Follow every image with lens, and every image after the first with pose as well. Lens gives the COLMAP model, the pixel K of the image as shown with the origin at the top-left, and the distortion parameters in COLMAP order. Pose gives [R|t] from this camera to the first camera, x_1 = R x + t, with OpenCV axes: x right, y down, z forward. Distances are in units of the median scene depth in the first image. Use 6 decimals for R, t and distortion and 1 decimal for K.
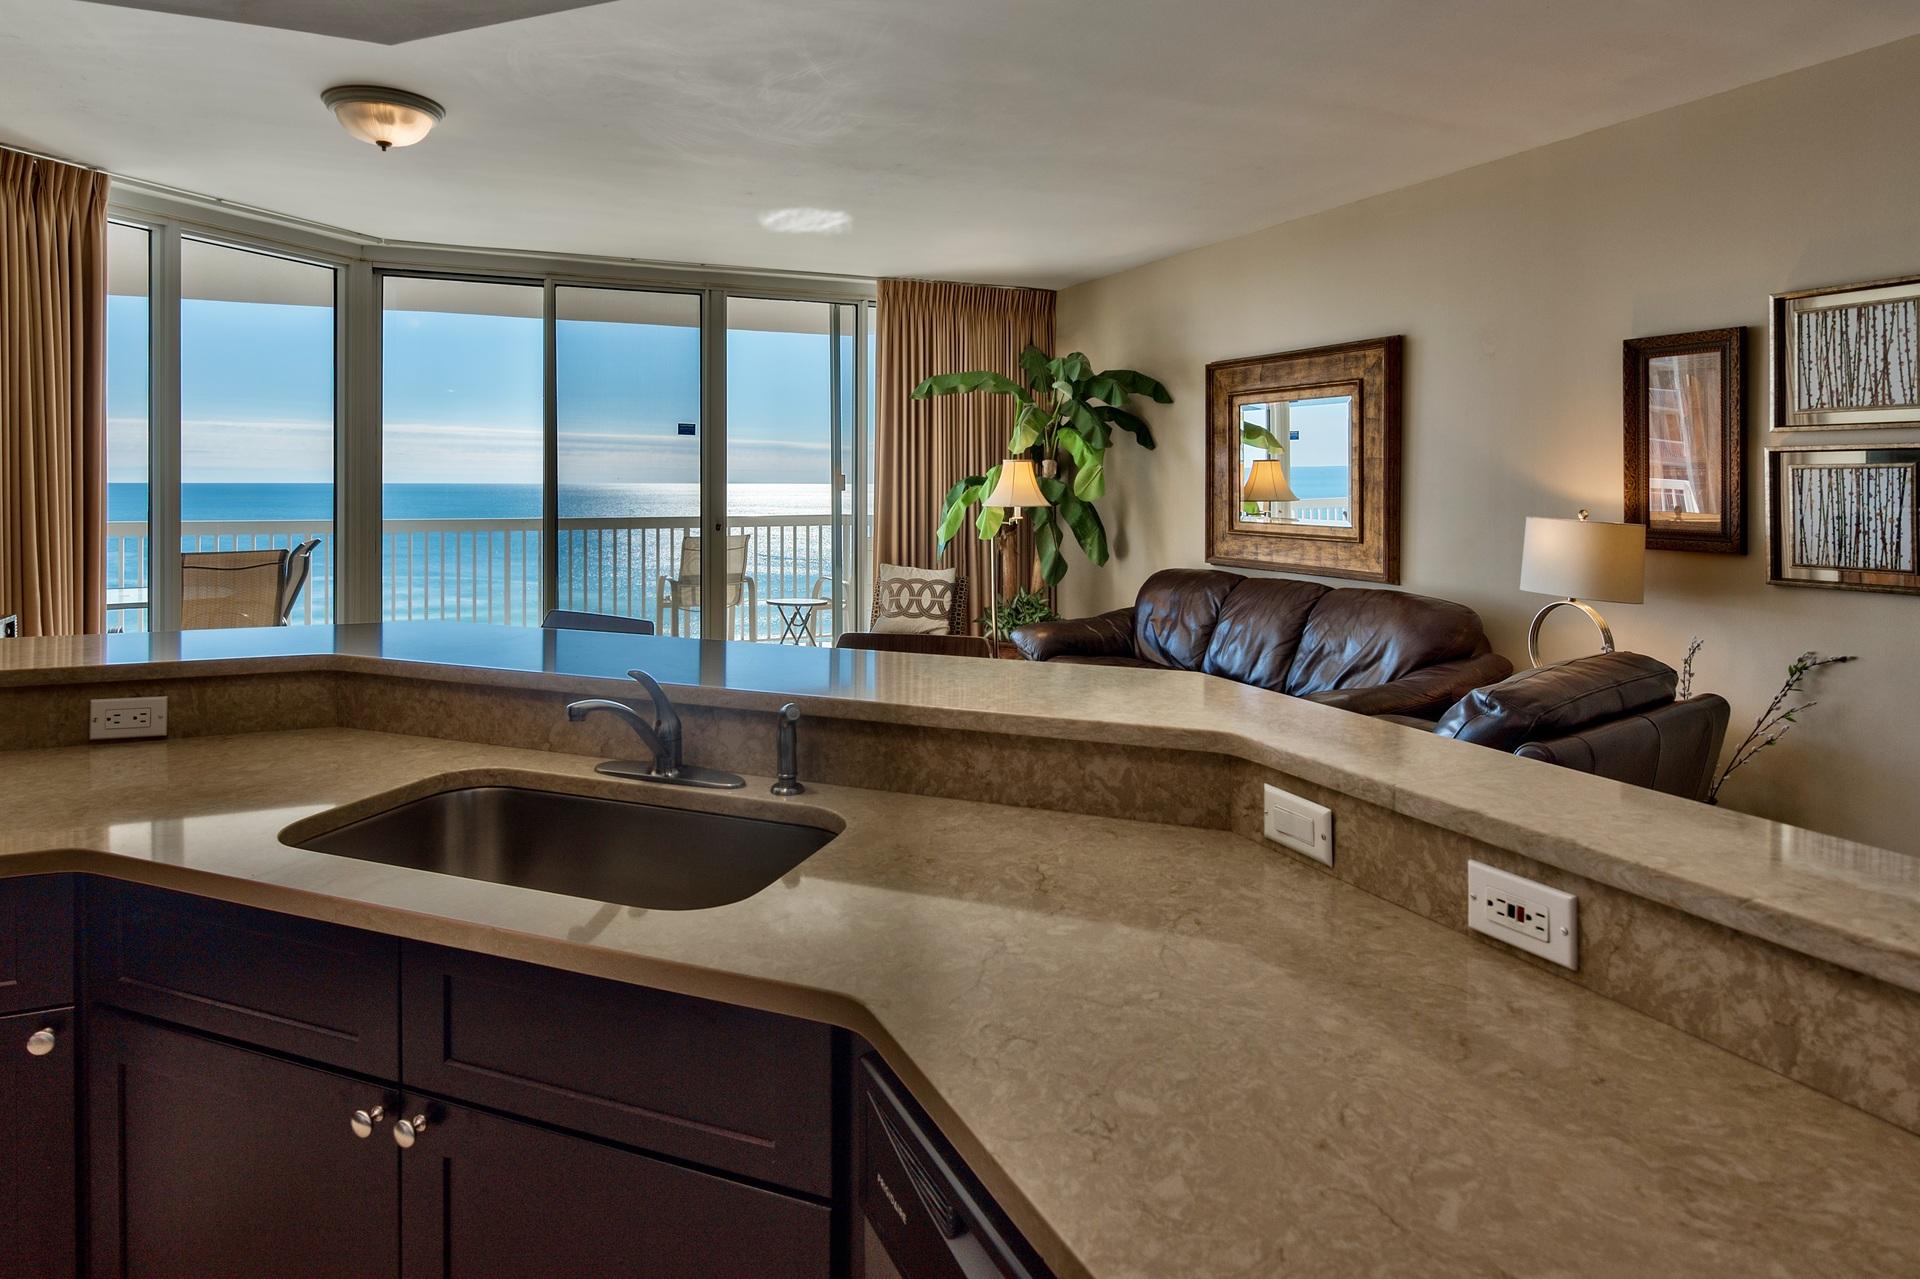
lens RADIAL K [[1100.7, 0, 885.2], [0, 1100.7, 484.7], [0, 0, 1]] dist [0.007407, -0.000228]
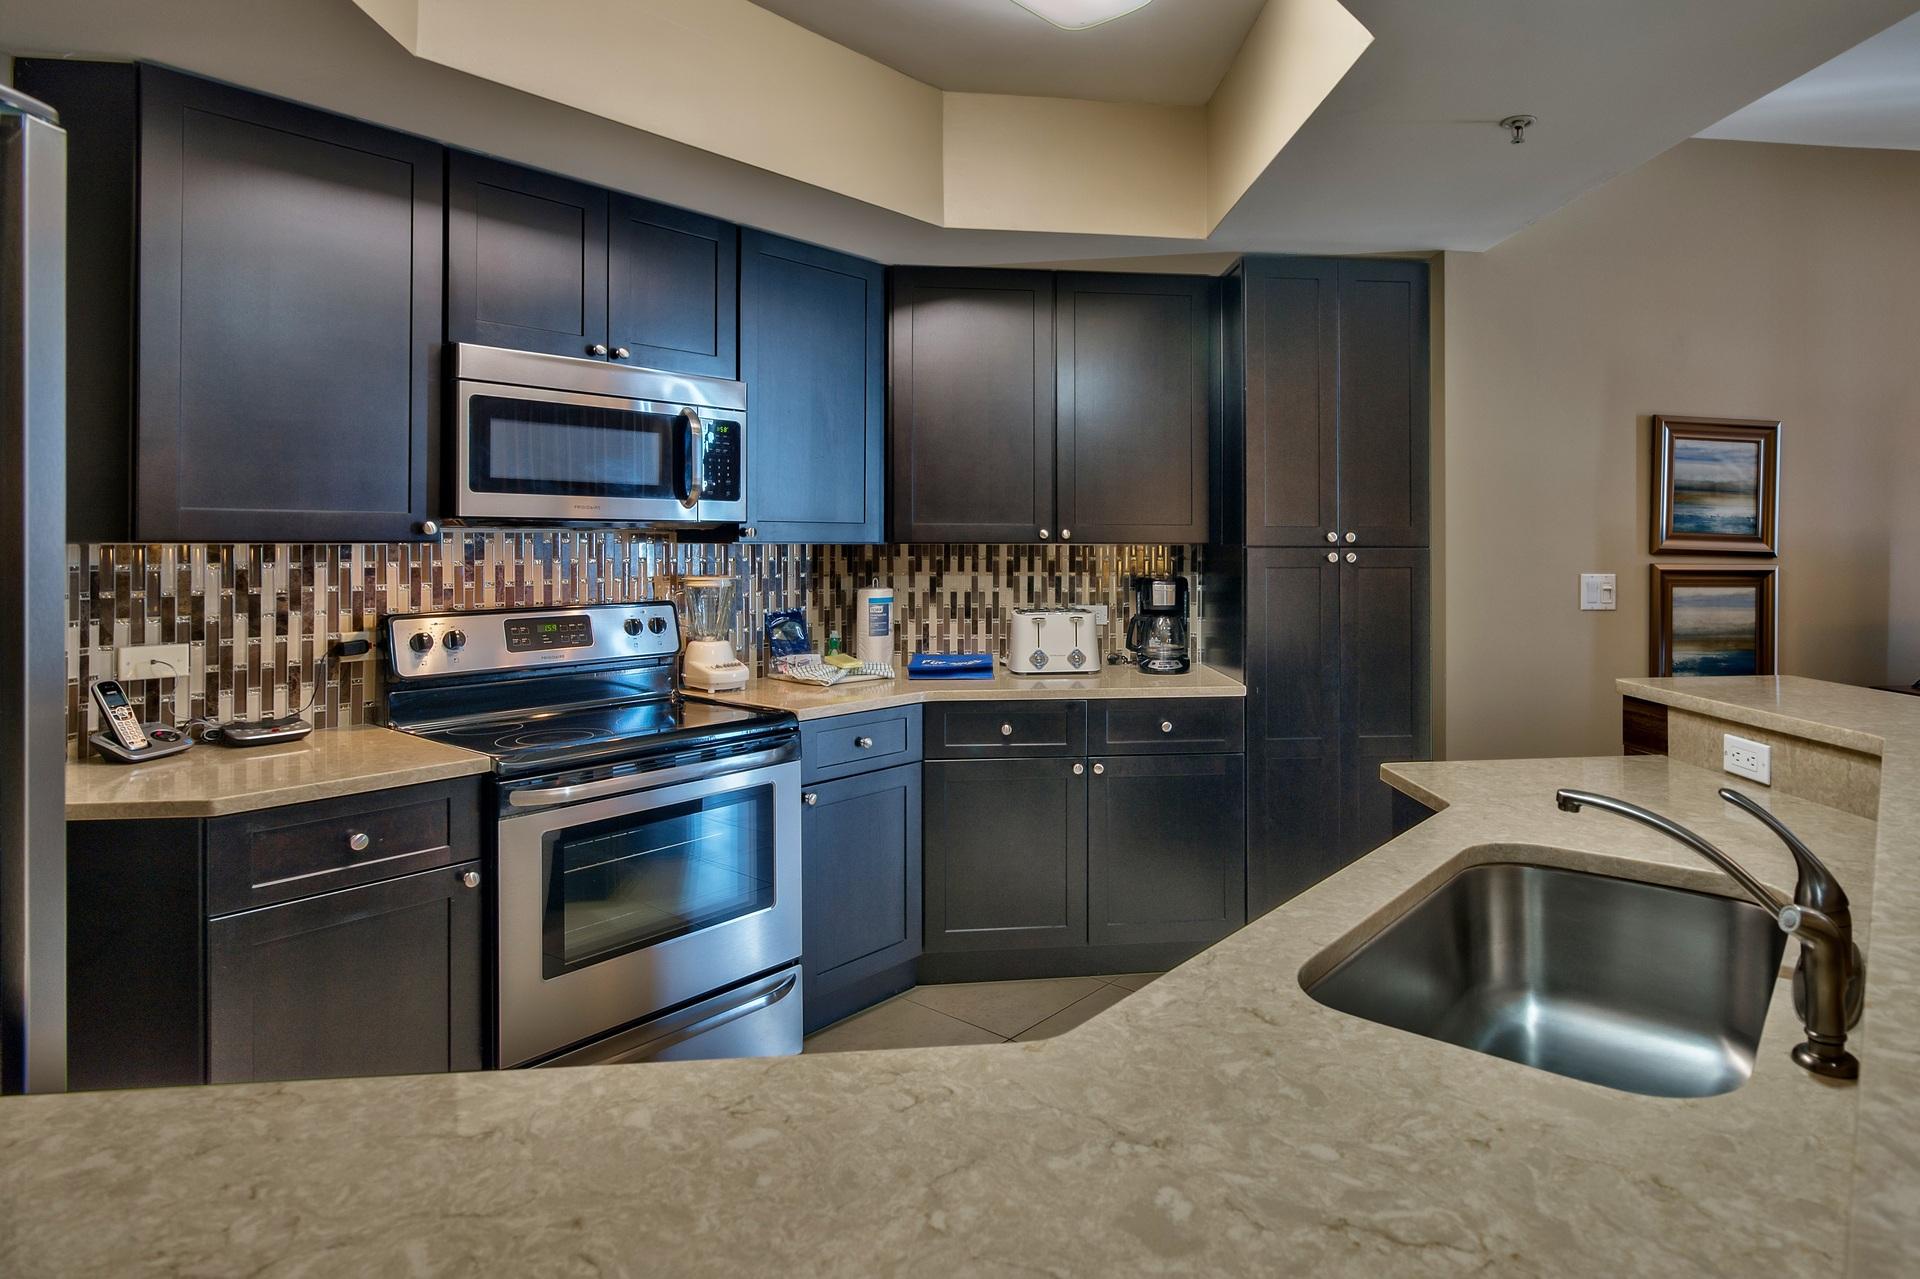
lens RADIAL K [[1059.7, 0, 1075.7], [0, 1059.7, 548.0], [0, 0, 1]] dist [0.009680, 0.000426]
pose [[-0.269615, 0.002827, -0.962964, 0.147420], [-0.006420, 0.999968, 0.004733, 0.003593], [0.962947, 0.007459, -0.269588, 0.211896]]
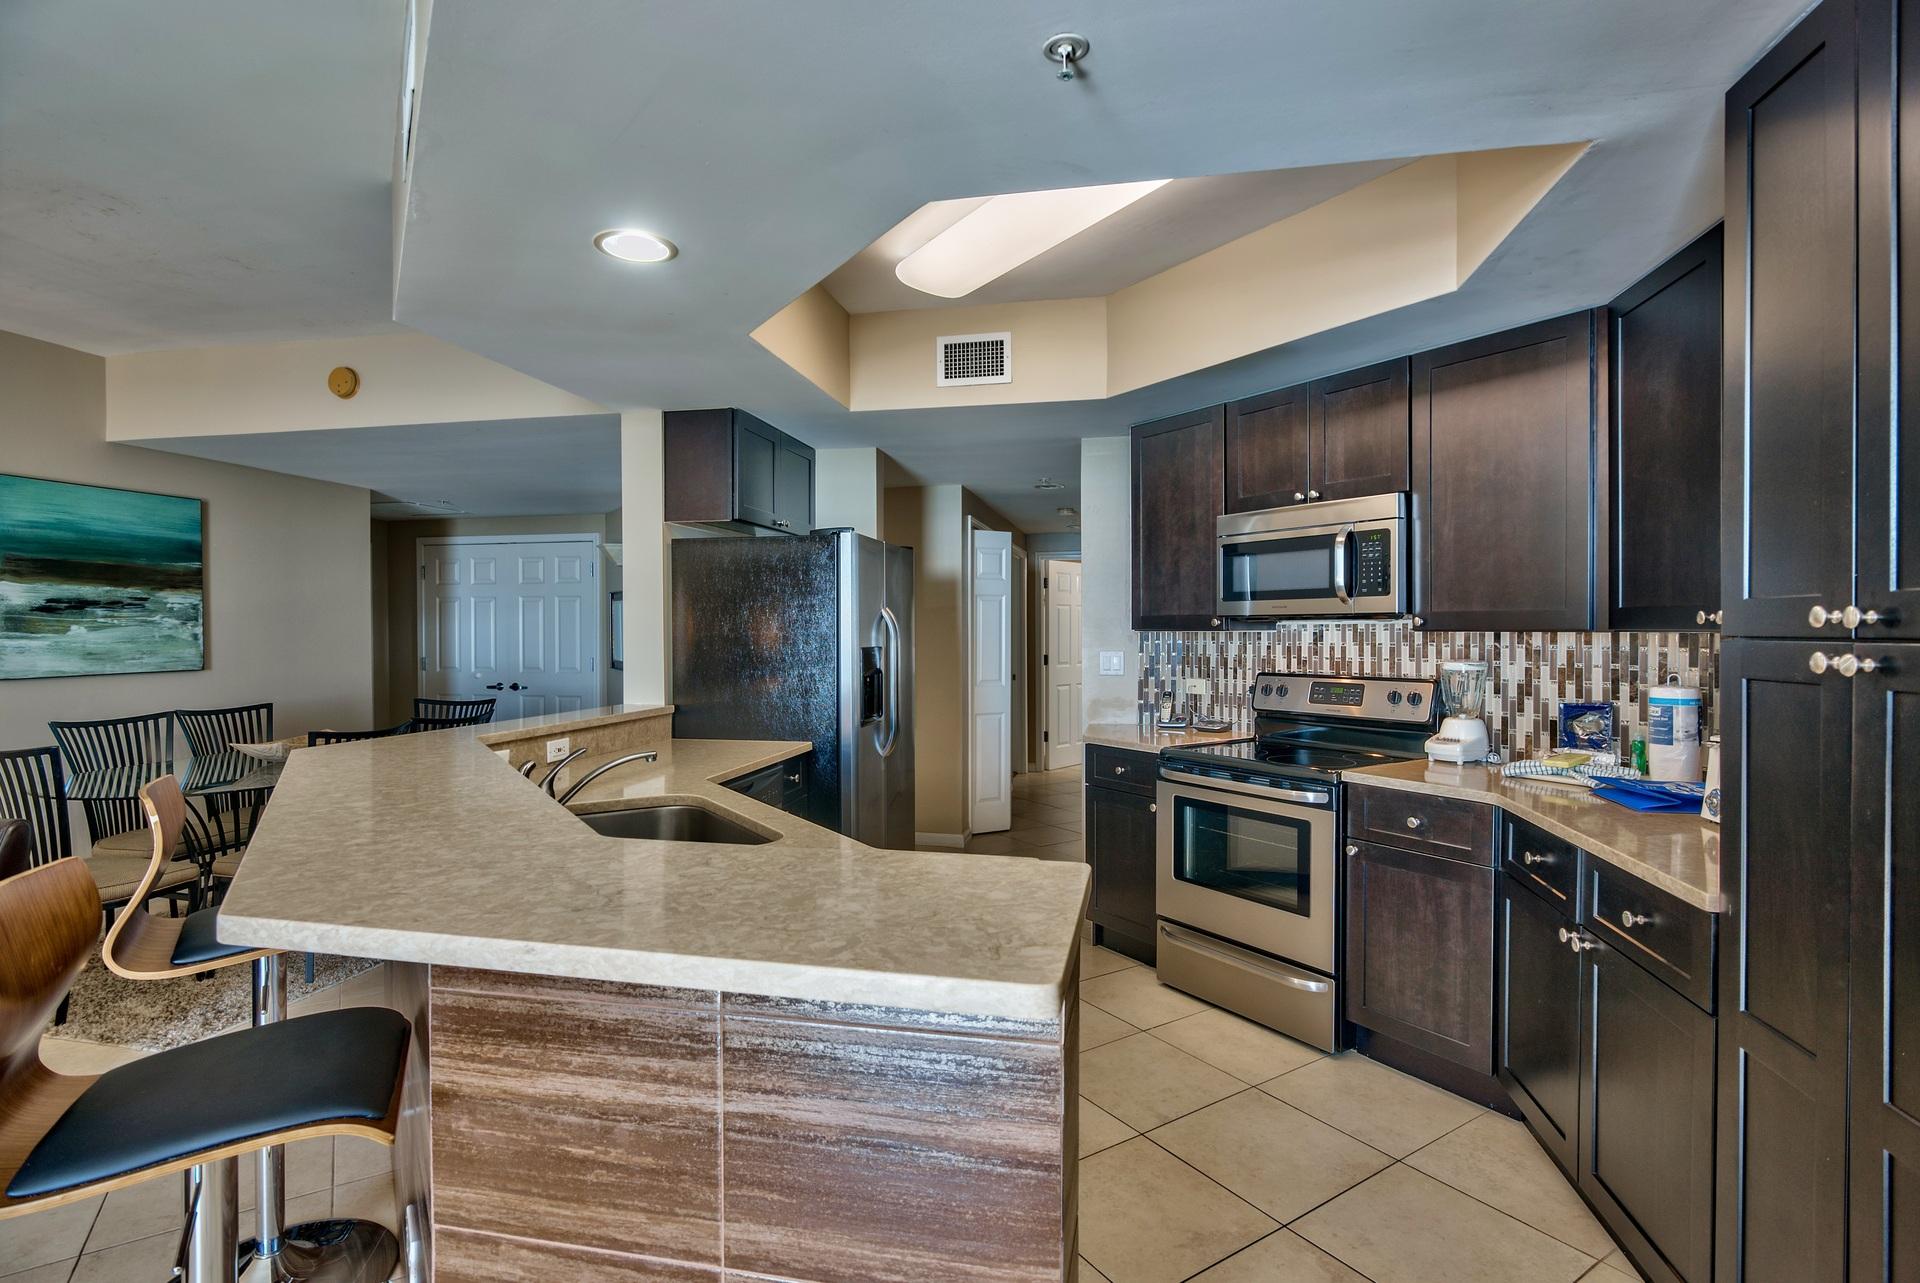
lens RADIAL K [[904.2, 0, 964.6], [0, 904.2, 648.9], [0, 0, 1]] dist [-0.002594, -0.000251]
pose [[-0.828881, -0.011657, 0.559303, -0.367648], [0.003013, 0.999675, 0.025300, 0.001280], [-0.559416, 0.022656, -0.828577, 0.466180]]
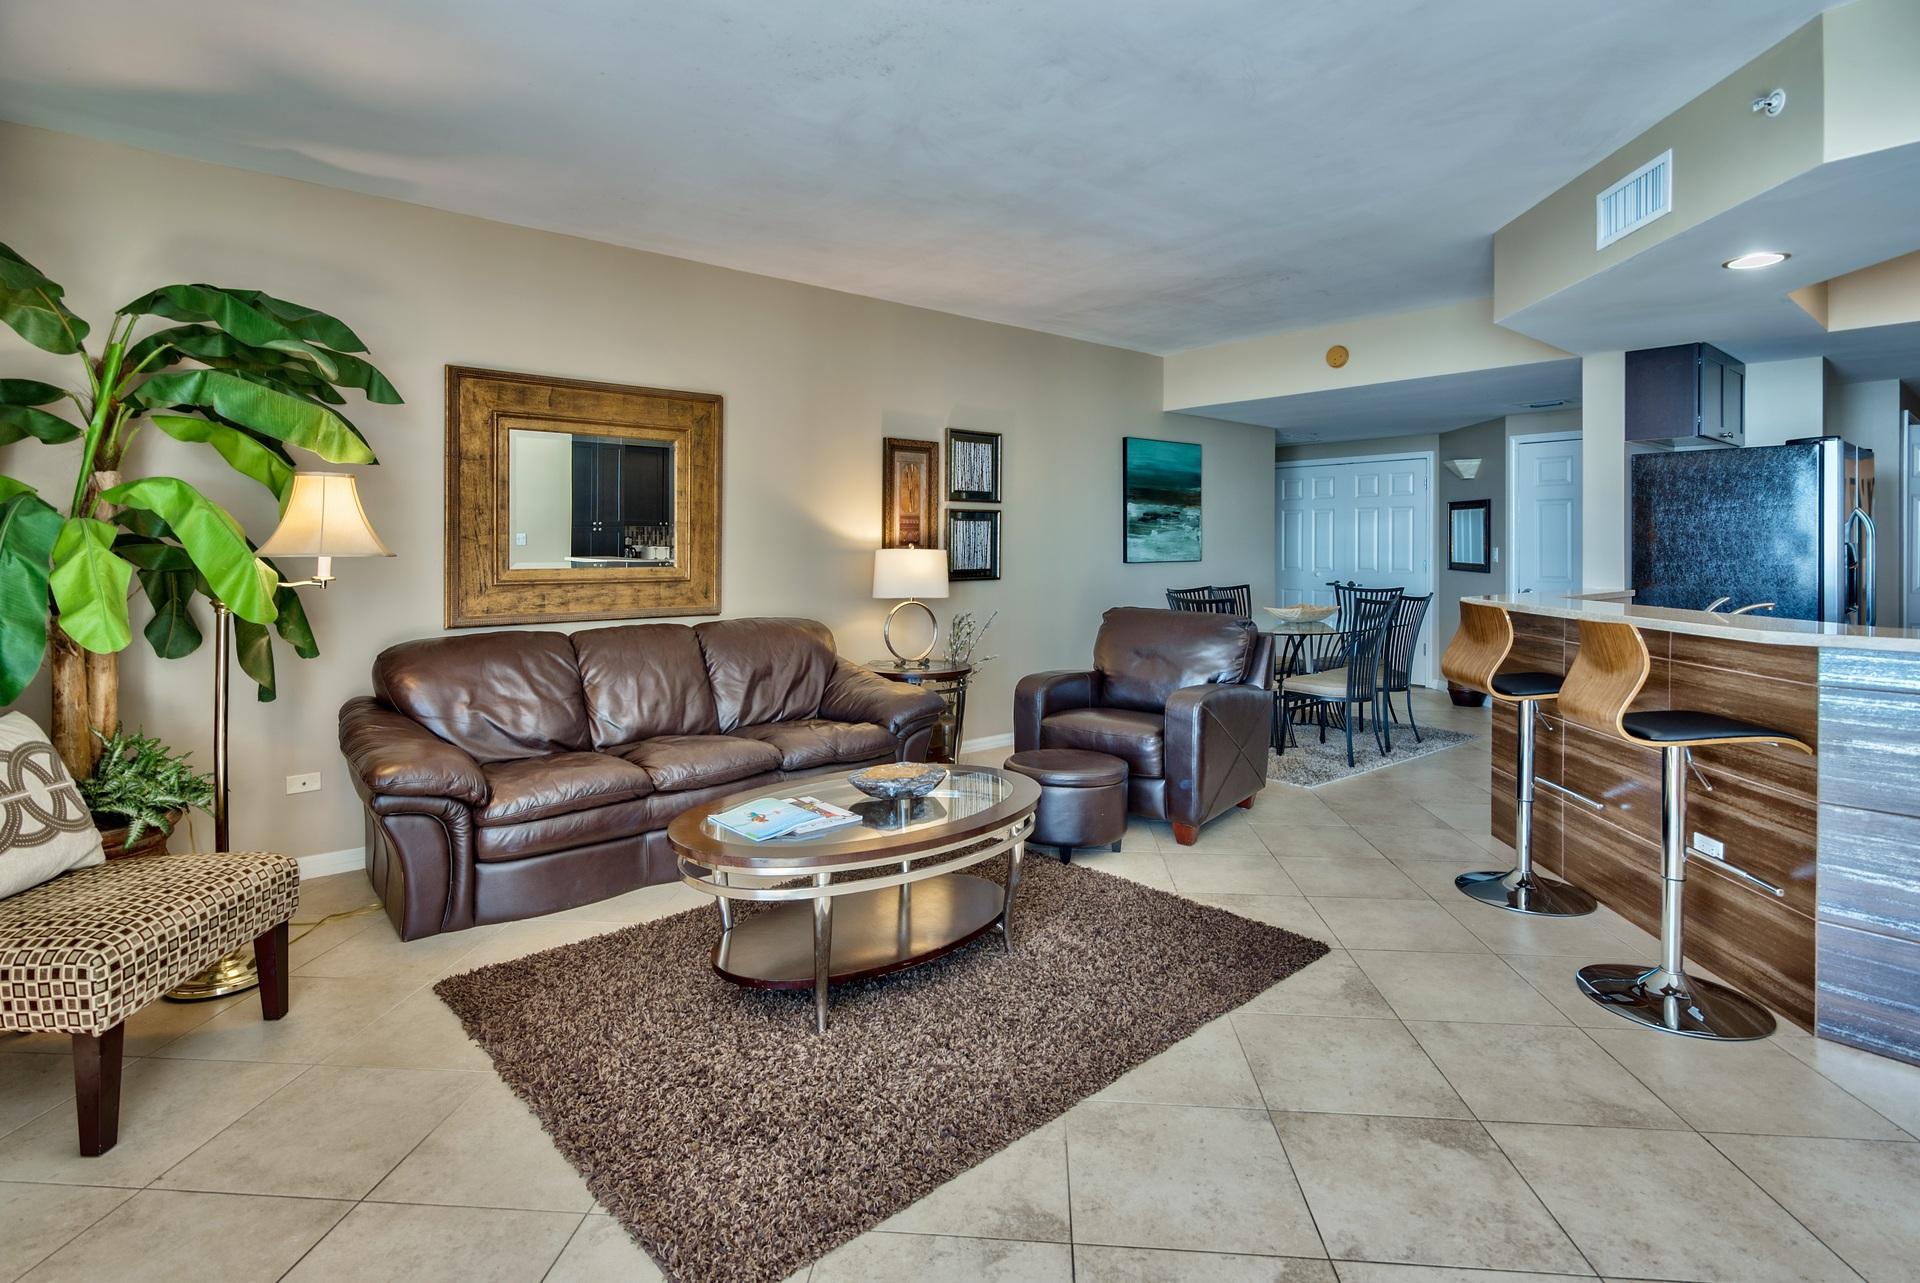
lens RADIAL K [[969.2, 0, 969.2], [0, 969.2, 539.4], [0, 0, 1]] dist [0.004428, -0.002758]
pose [[-0.320201, 0.004330, 0.947340, -0.448077], [0.003002, 0.999989, -0.003556, 0.013536], [-0.947345, 0.001705, -0.320211, 0.852720]]
